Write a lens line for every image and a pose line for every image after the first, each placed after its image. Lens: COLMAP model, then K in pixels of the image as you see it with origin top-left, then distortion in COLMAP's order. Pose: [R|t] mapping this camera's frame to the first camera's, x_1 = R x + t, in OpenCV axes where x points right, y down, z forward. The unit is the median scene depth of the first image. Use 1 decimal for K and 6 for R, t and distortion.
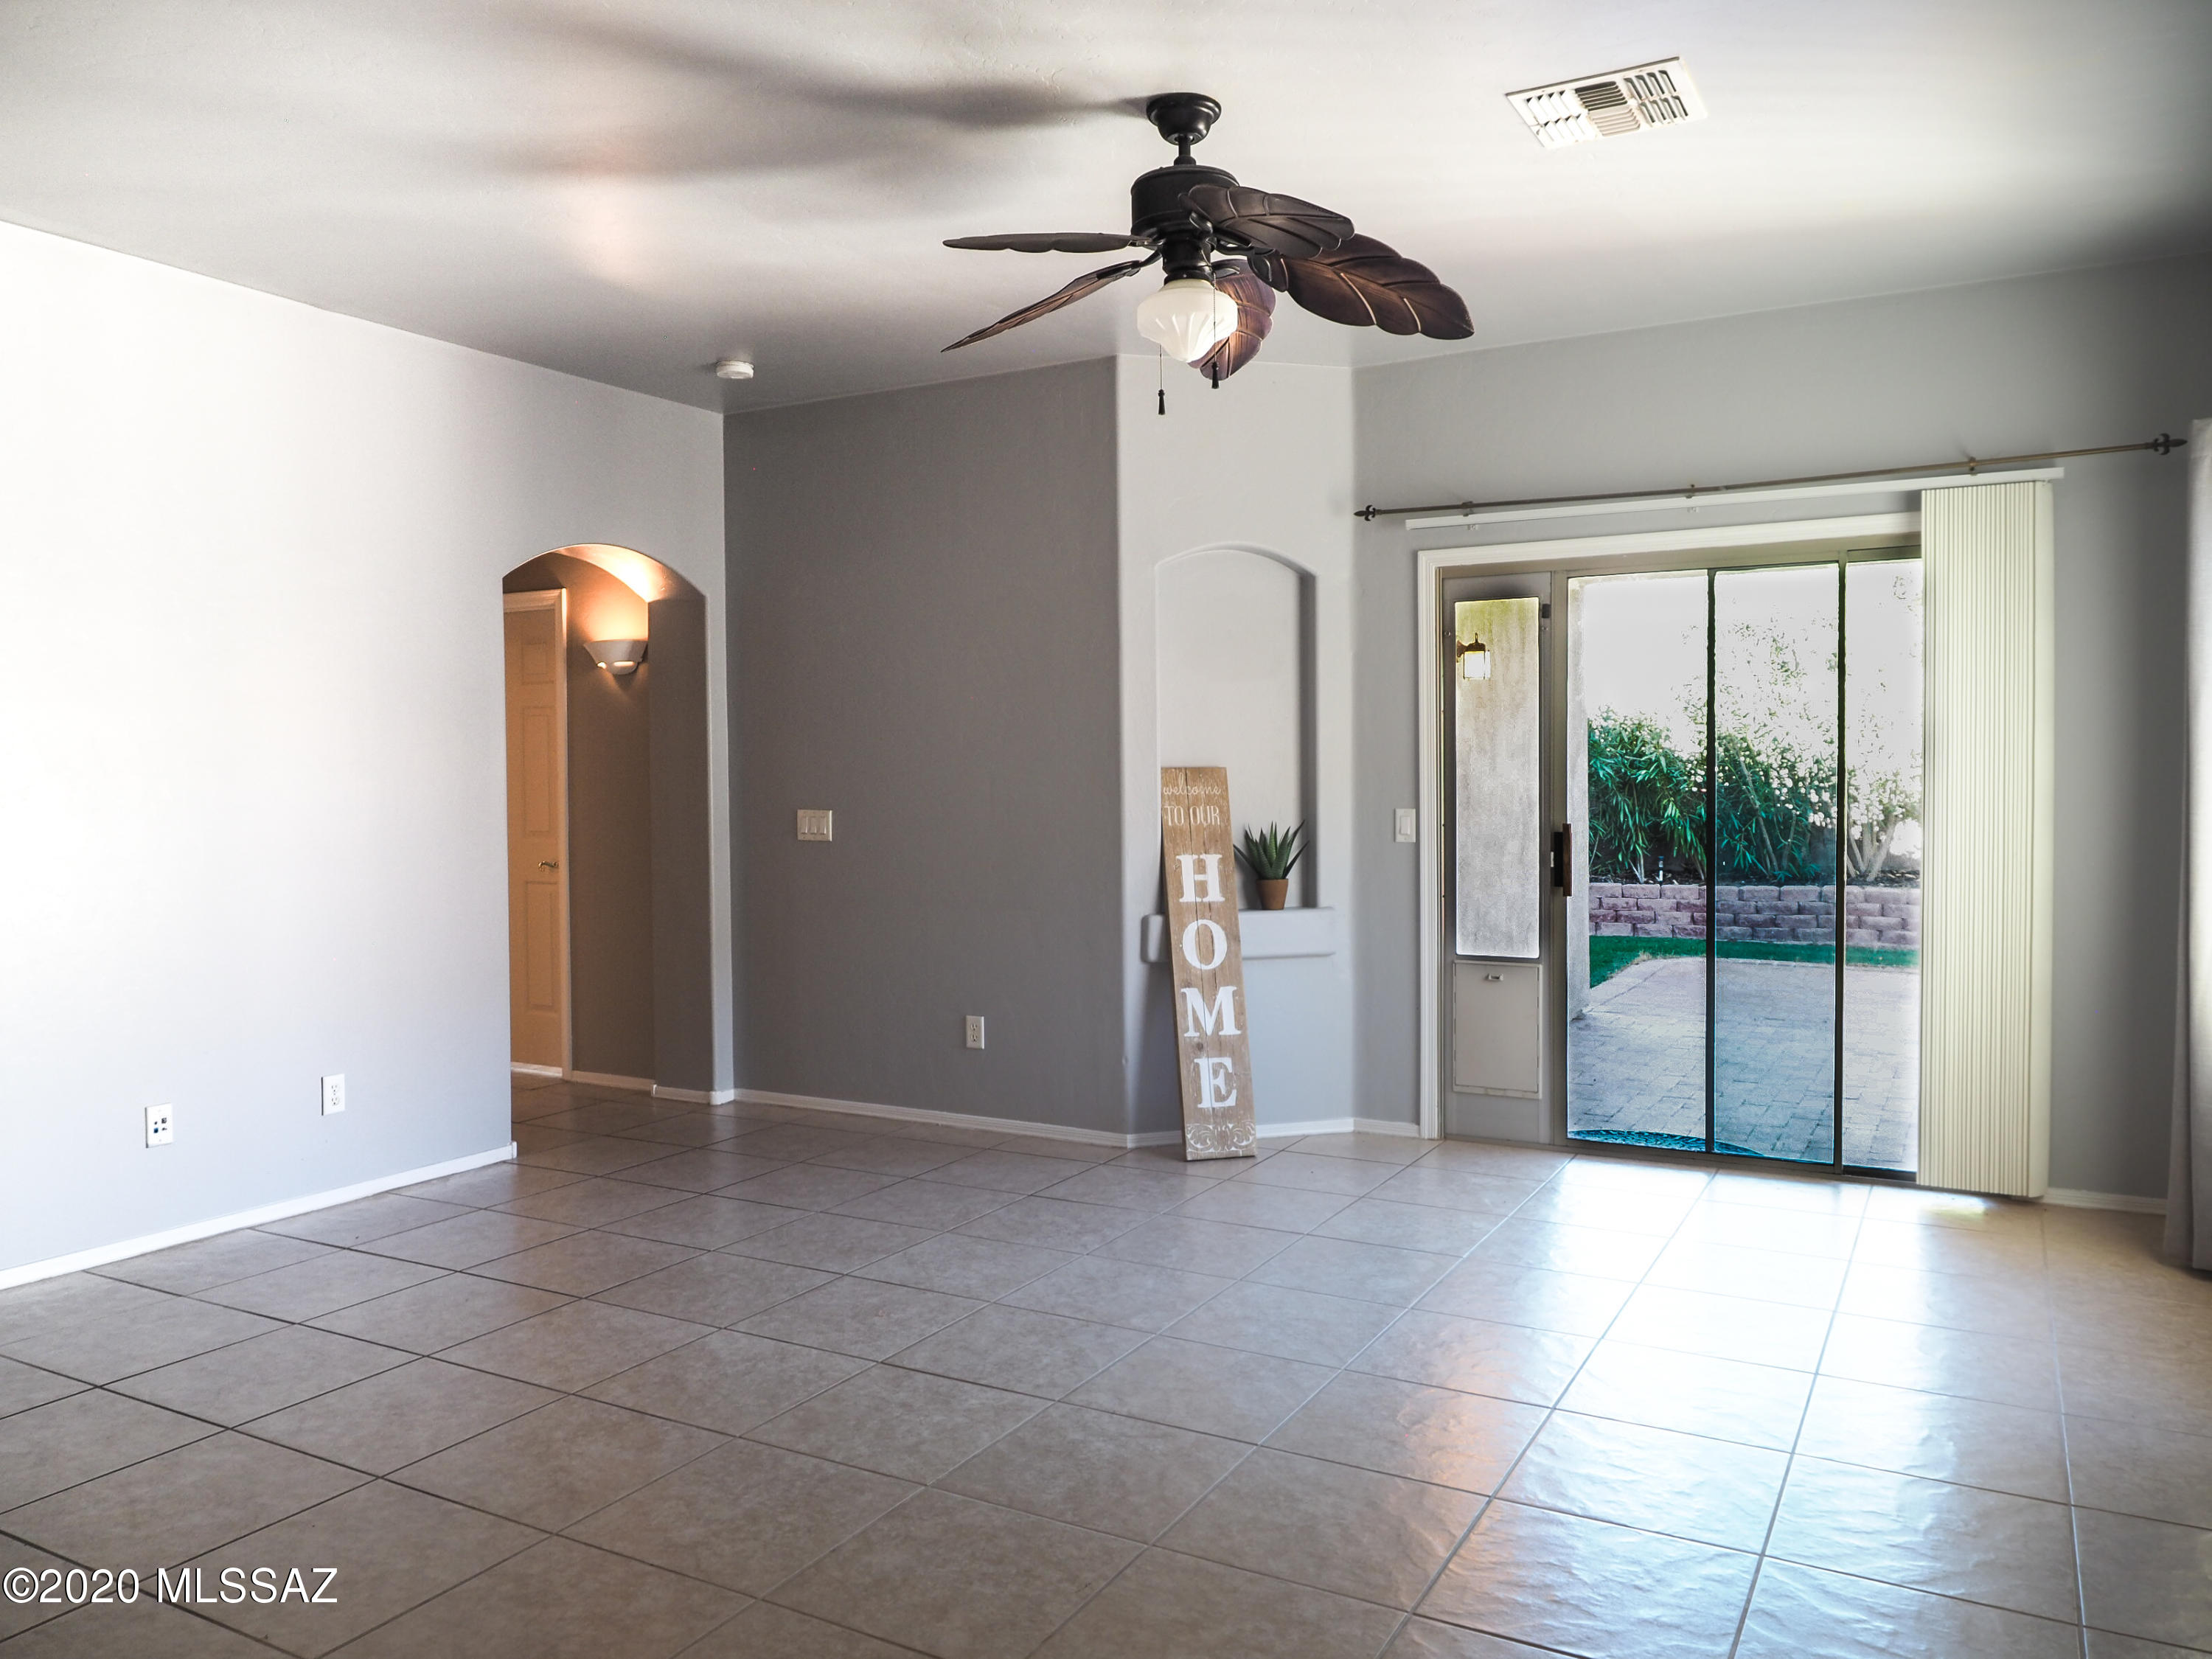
lens RADIAL K [[1597.4, 0, 1107.2], [0, 1597.4, 828.8], [0, 0, 1]] dist [-0.009313, -0.001807]
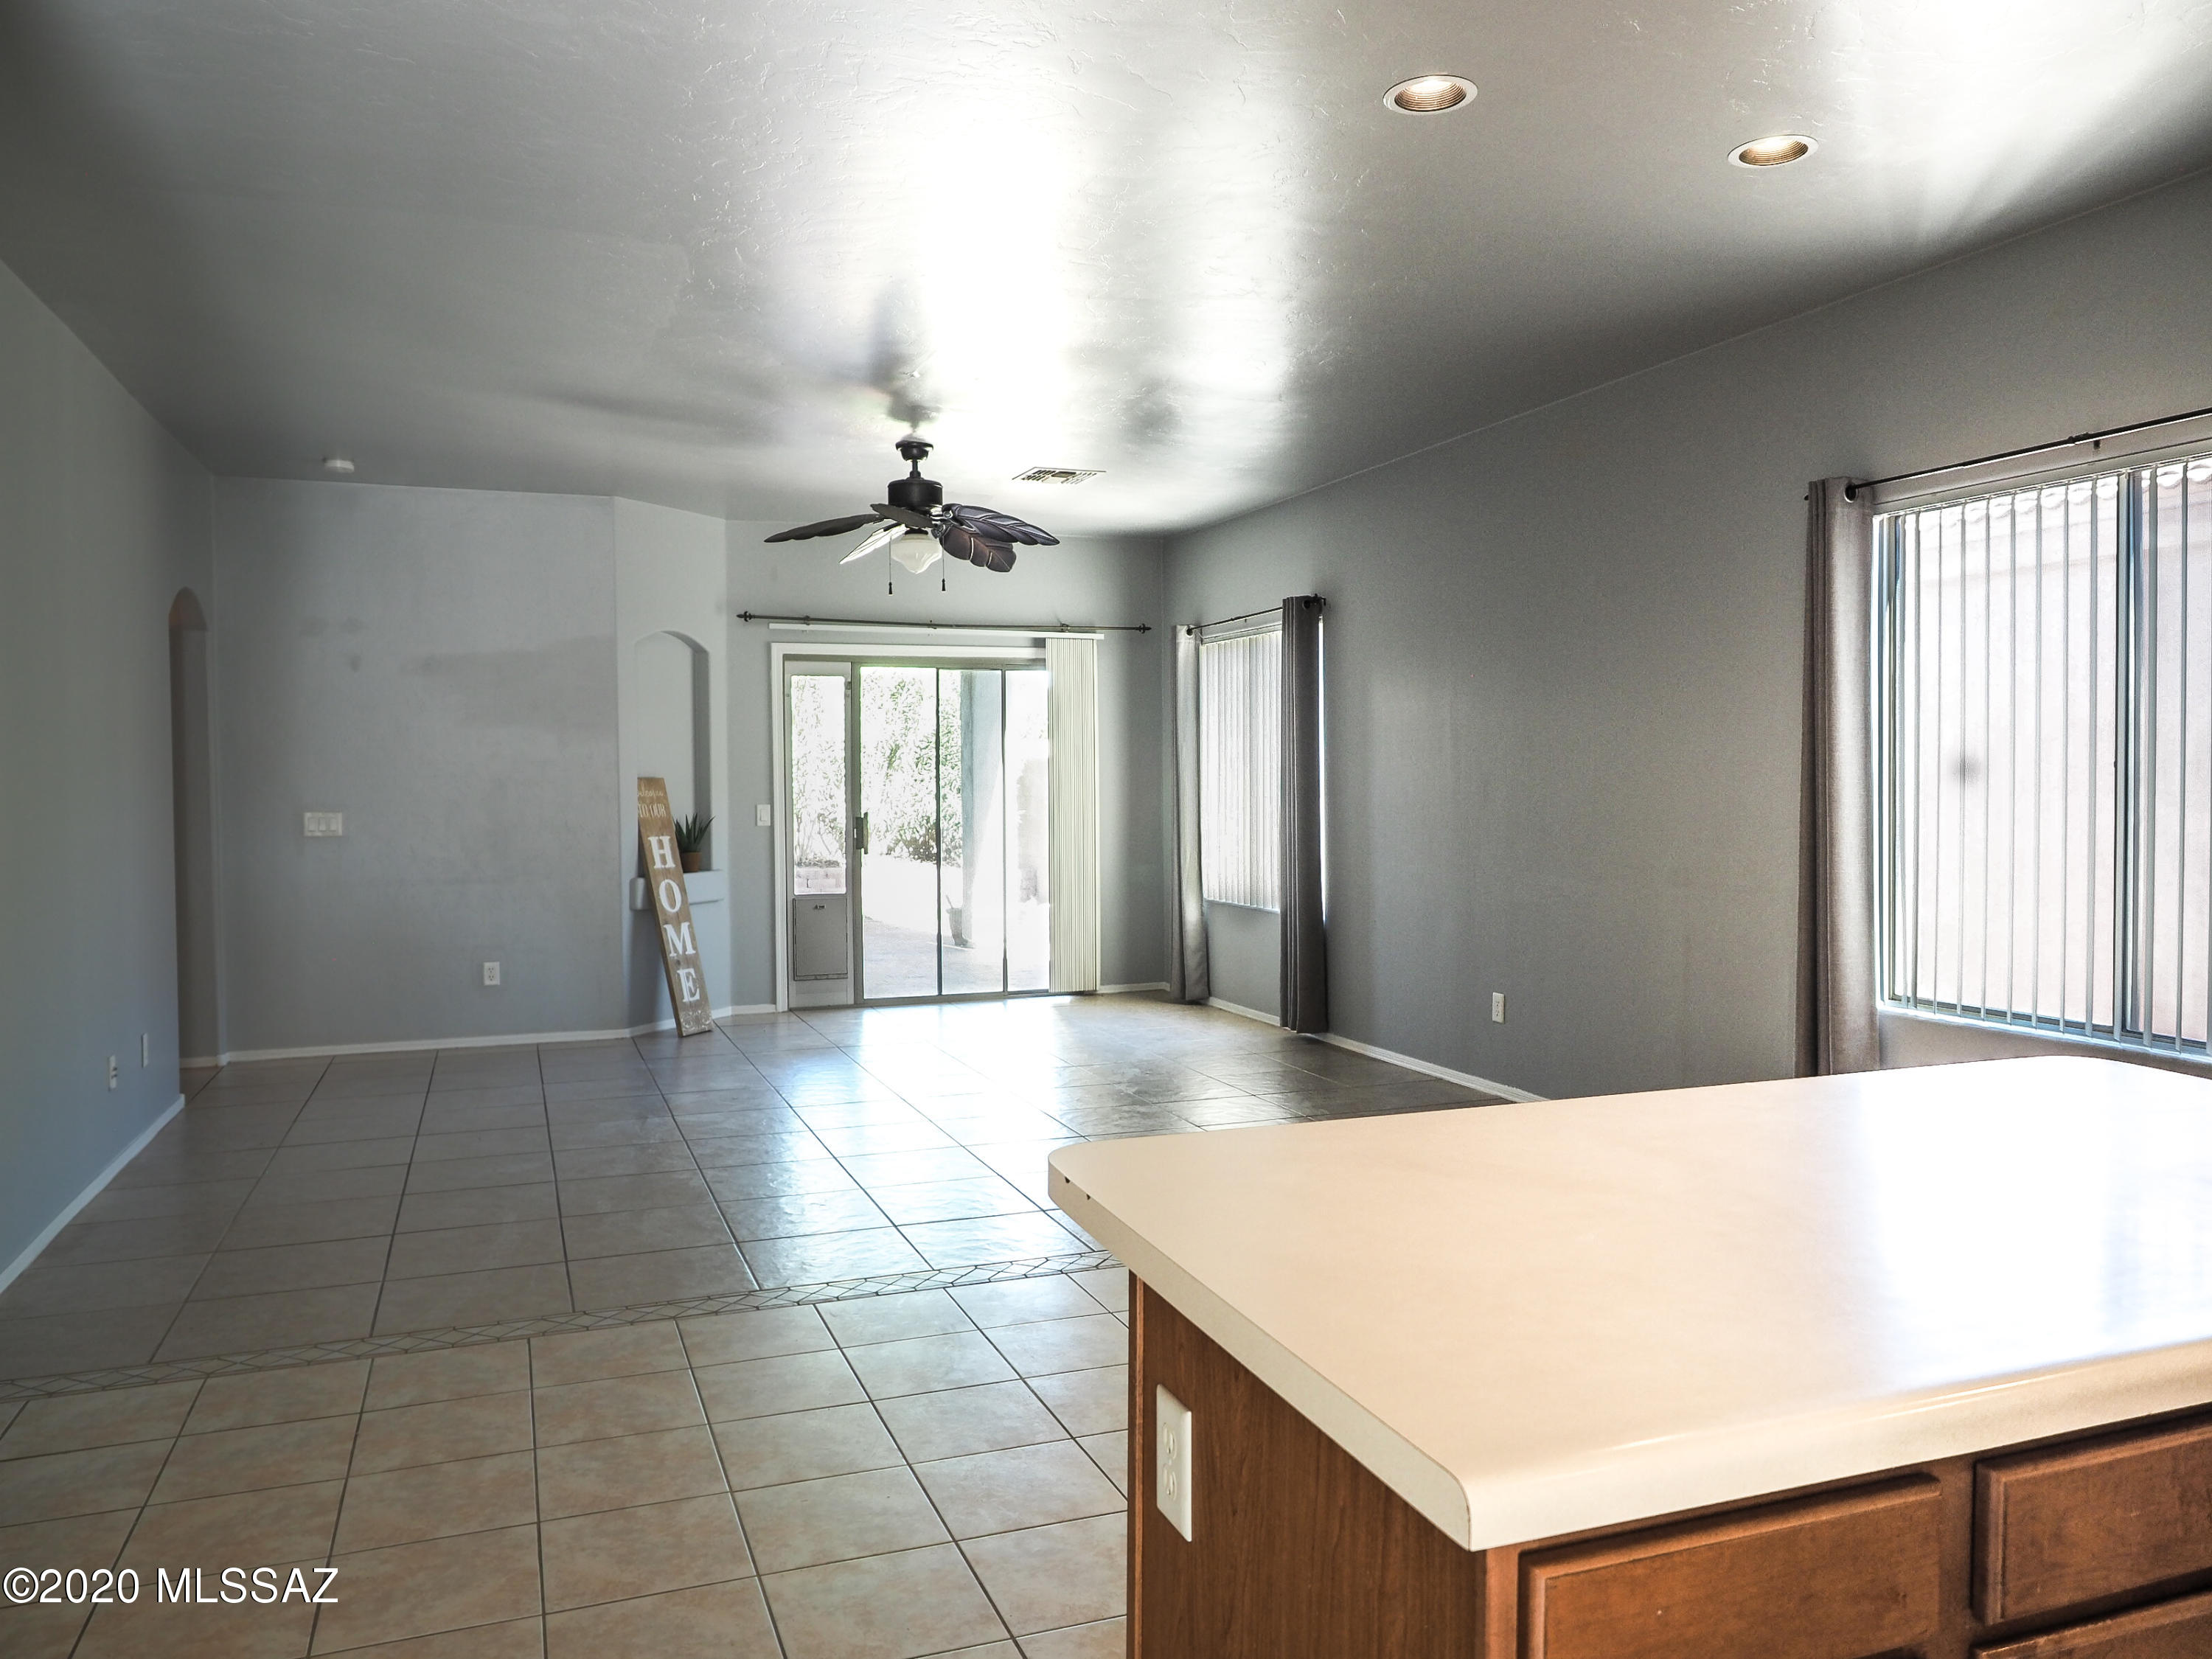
lens RADIAL K [[1597.4, 0, 1106.2], [0, 1597.4, 820.9], [0, 0, 1]] dist [-0.009313, -0.001807]
pose [[0.645374, -0.017884, 0.763658, -0.817028], [0.027381, 0.999625, 0.000270, 0.012823], [-0.763376, 0.020736, 0.645621, -0.282328]]
